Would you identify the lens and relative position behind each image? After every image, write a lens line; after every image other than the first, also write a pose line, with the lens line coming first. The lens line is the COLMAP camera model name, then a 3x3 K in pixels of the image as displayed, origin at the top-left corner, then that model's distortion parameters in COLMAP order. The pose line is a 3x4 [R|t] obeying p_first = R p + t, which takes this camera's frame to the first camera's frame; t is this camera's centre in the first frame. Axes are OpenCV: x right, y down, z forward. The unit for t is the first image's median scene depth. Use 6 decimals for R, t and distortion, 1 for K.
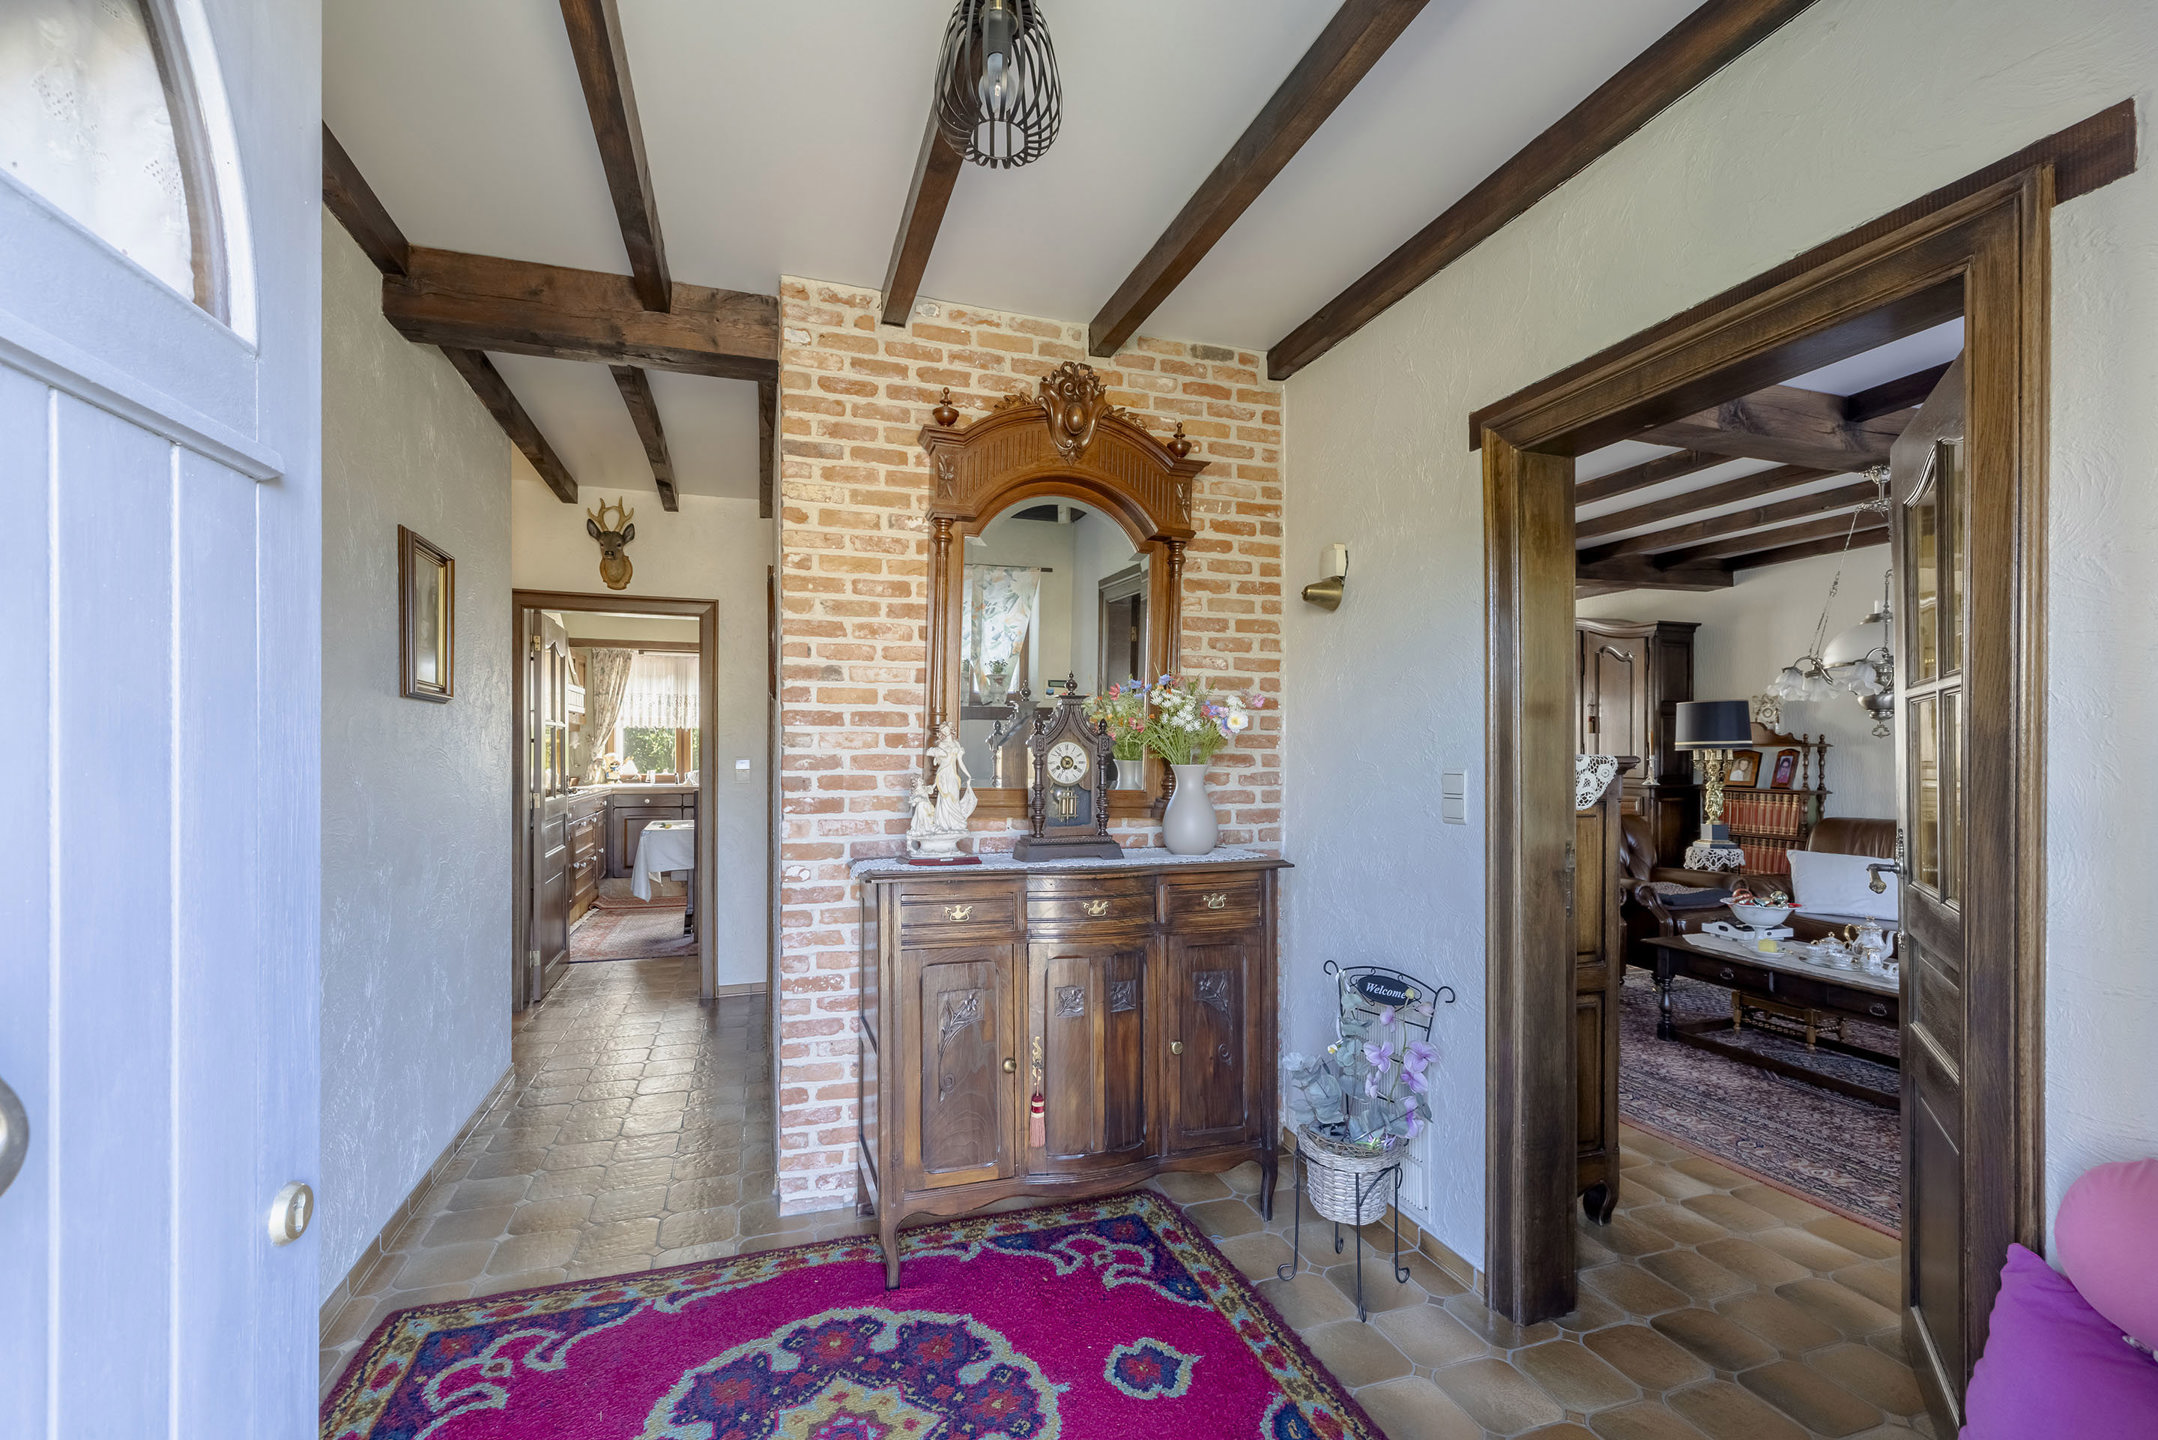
lens RADIAL K [[917.9, 0, 1077.4], [0, 917.9, 747.1], [0, 0, 1]] dist [0.005080, 0.000199]
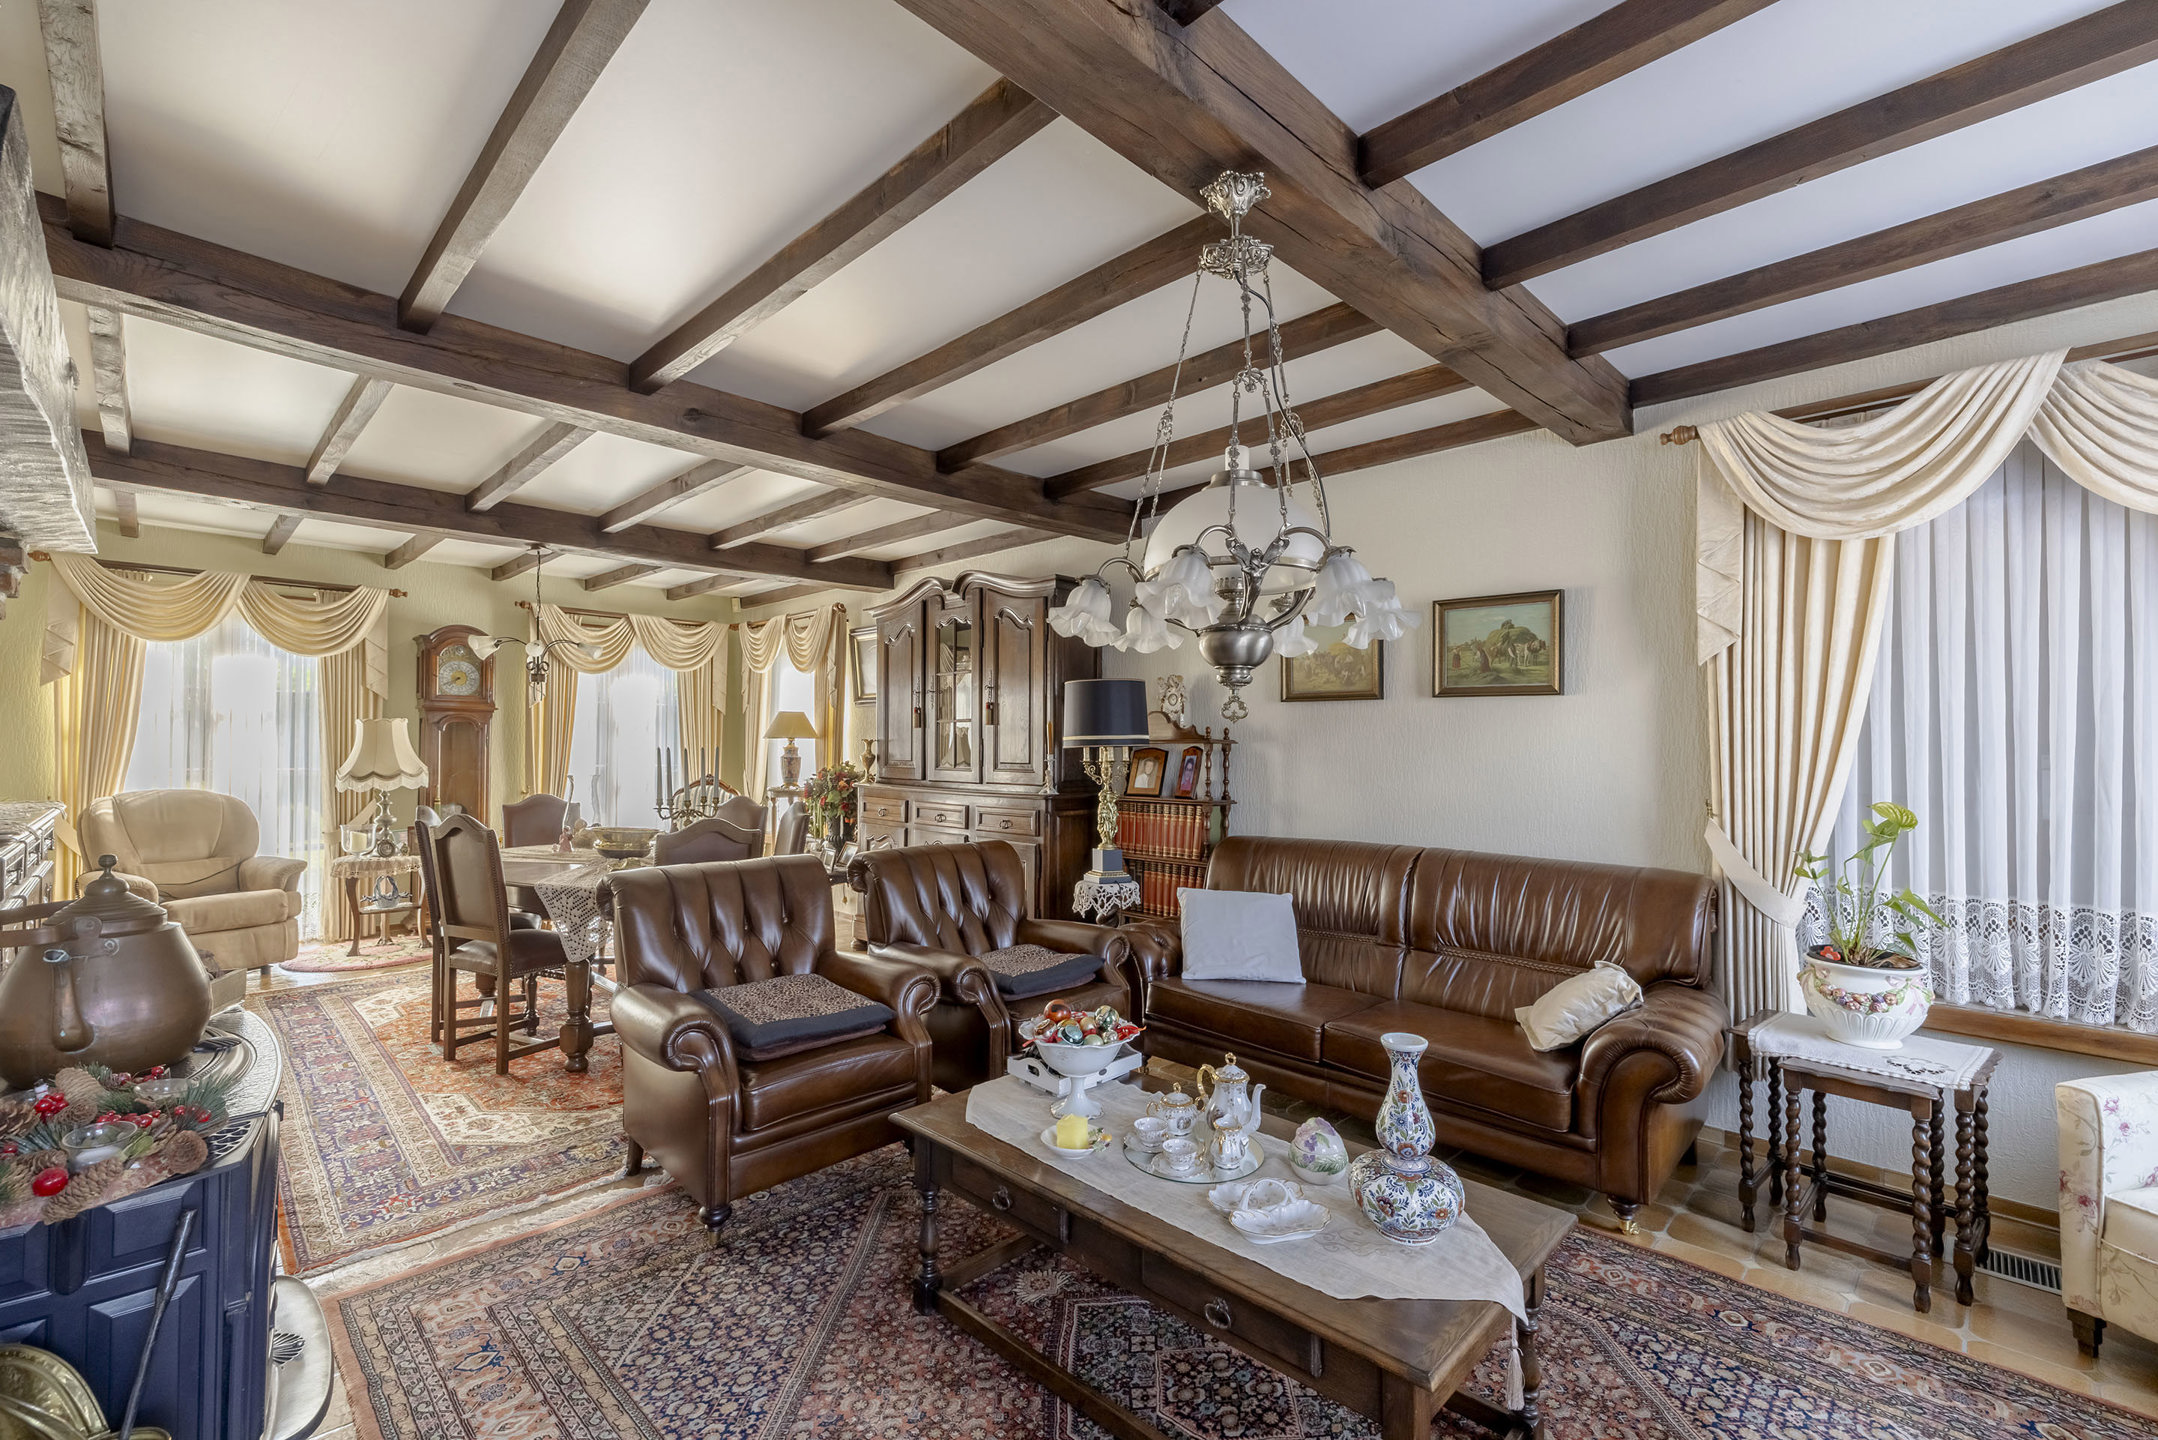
lens RADIAL K [[917.9, 0, 1071.3], [0, 917.9, 725.4], [0, 0, 1]] dist [0.005080, 0.000199]
pose [[0.898188, 0.014064, 0.439386, 0.349680], [-0.004955, 0.999749, -0.021871, 0.001803], [-0.439583, 0.017468, 0.898032, 0.360812]]
